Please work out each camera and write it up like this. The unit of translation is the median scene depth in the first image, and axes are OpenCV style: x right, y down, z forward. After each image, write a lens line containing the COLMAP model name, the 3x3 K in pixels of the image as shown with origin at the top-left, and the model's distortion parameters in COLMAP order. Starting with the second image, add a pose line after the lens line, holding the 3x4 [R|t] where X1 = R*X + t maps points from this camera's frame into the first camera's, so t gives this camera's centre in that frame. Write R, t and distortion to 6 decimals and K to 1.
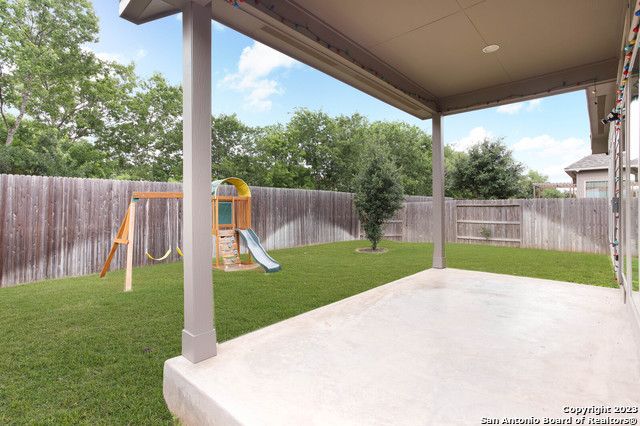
lens RADIAL K [[320.3, 0, 320.0], [0, 320.3, 213.0], [0, 0, 1]] dist [-0.000981, 0.000172]
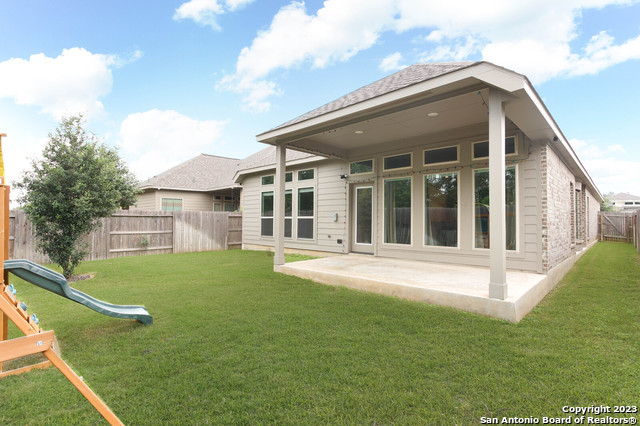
lens RADIAL K [[320.3, 0, 320.0], [0, 320.3, 213.0], [0, 0, 1]] dist [-0.000981, 0.000172]
pose [[0.027371, 0.024987, 0.999313, -0.452917], [0.012755, 0.999597, -0.025343, 0.000319], [-0.999544, 0.013440, 0.027041, 0.402128]]
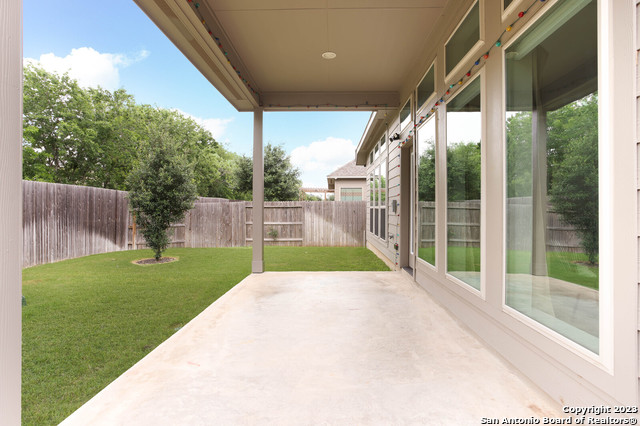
lens RADIAL K [[345.9, 0, 320.4], [0, 345.9, 209.9], [0, 0, 1]] dist [0.000883, 0.002113]
pose [[0.772643, 0.001578, 0.634839, -0.064168], [0.009247, 0.999863, -0.013738, 0.002274], [-0.634773, 0.016485, 0.772523, 0.050118]]
